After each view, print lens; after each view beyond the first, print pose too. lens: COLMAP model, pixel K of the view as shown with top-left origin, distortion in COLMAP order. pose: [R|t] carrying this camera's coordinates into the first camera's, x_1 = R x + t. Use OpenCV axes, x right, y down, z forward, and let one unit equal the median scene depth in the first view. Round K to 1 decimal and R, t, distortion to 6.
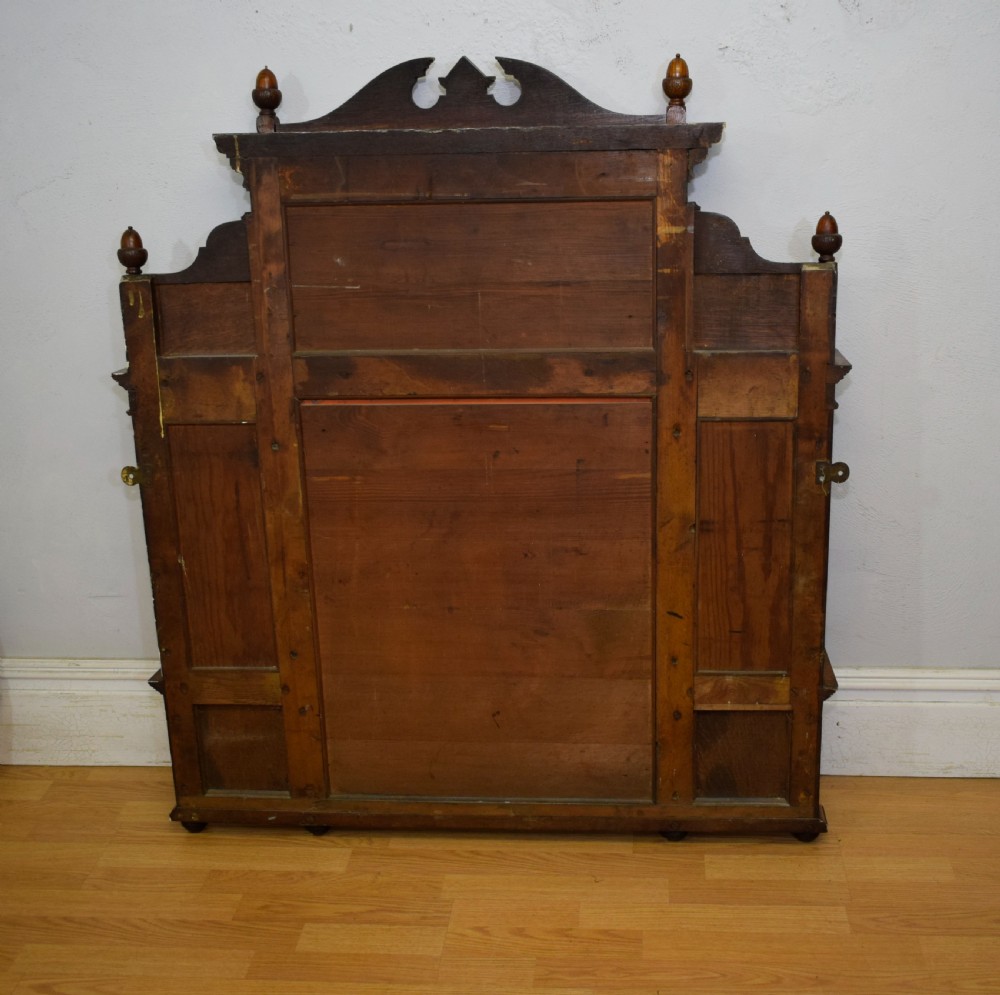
lens RADIAL K [[1235.6, 0, 557.4], [0, 1235.6, 511.7], [0, 0, 1]] dist [-0.015754, -0.006710]
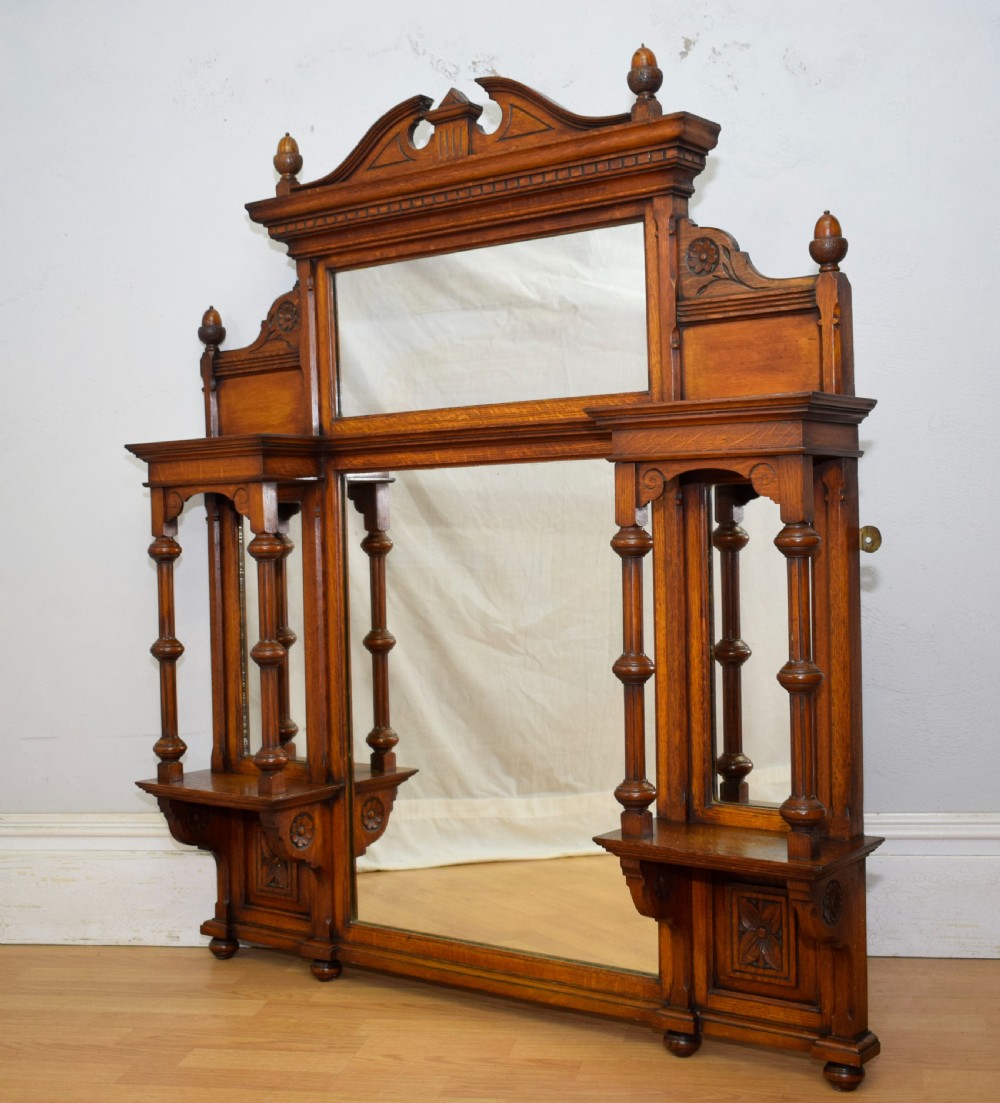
lens RADIAL K [[1574.9, 0, 486.1], [0, 1574.9, 558.9], [0, 0, 1]] dist [-0.025399, -0.007586]
pose [[0.987678, -0.015459, -0.155731, 0.168623], [-0.033267, 0.951627, -0.305451, 0.333437], [0.152920, 0.306868, 0.939387, -0.096744]]
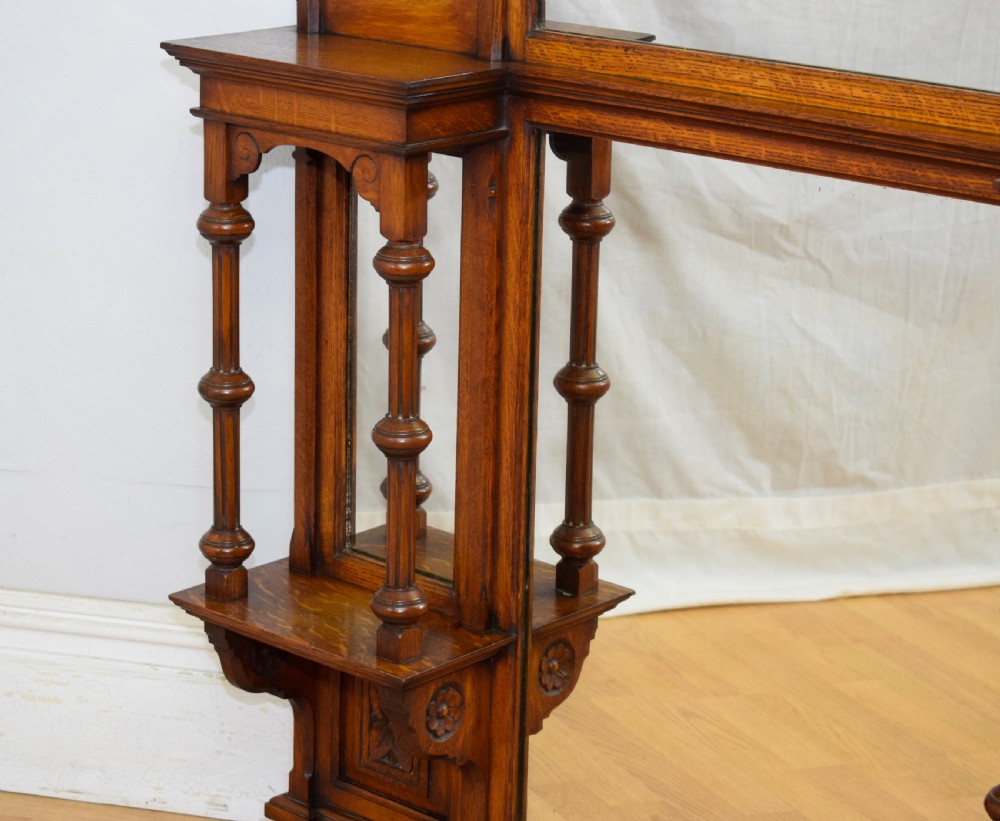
lens RADIAL K [[2818.0, 0, 397.6], [0, 2818.0, 423.4], [0, 0, 1]] dist [-0.017577, -0.054072]
pose [[0.968440, 0.086233, -0.233855, 0.114370], [-0.097625, 0.994514, -0.037562, 0.090670], [0.229333, 0.059207, 0.971546, -0.211438]]
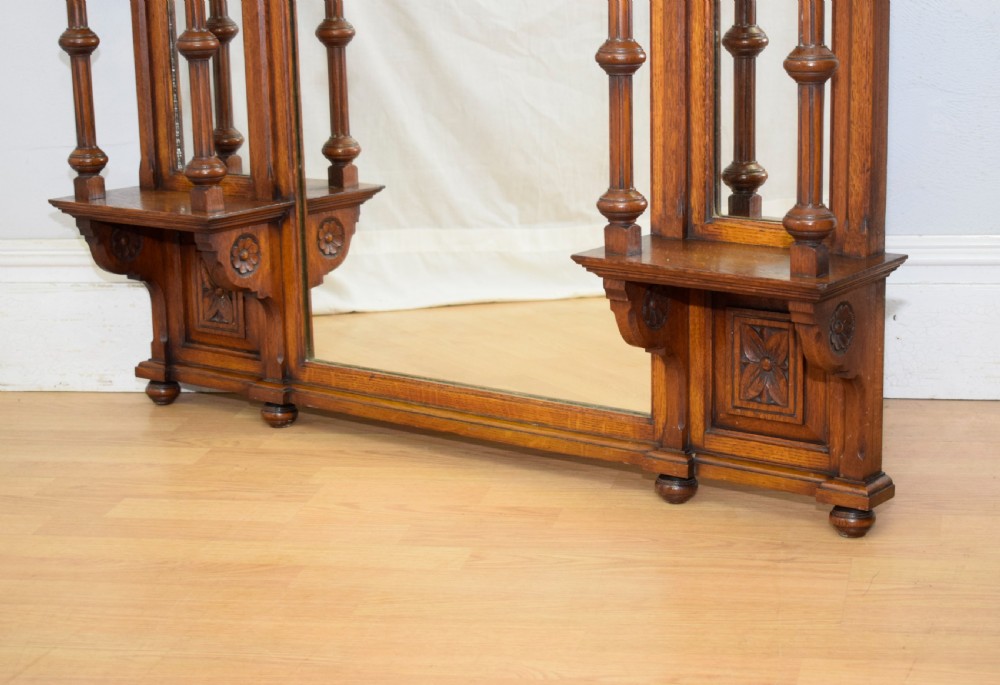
lens RADIAL K [[1913.8, 0, 553.7], [0, 1913.8, 369.9], [0, 0, 1]] dist [-0.027580, -0.008366]
pose [[0.989790, 0.016692, -0.141556, 0.215459], [-0.030866, 0.994655, -0.098529, 0.359401], [0.139155, 0.101893, 0.985015, -0.117905]]
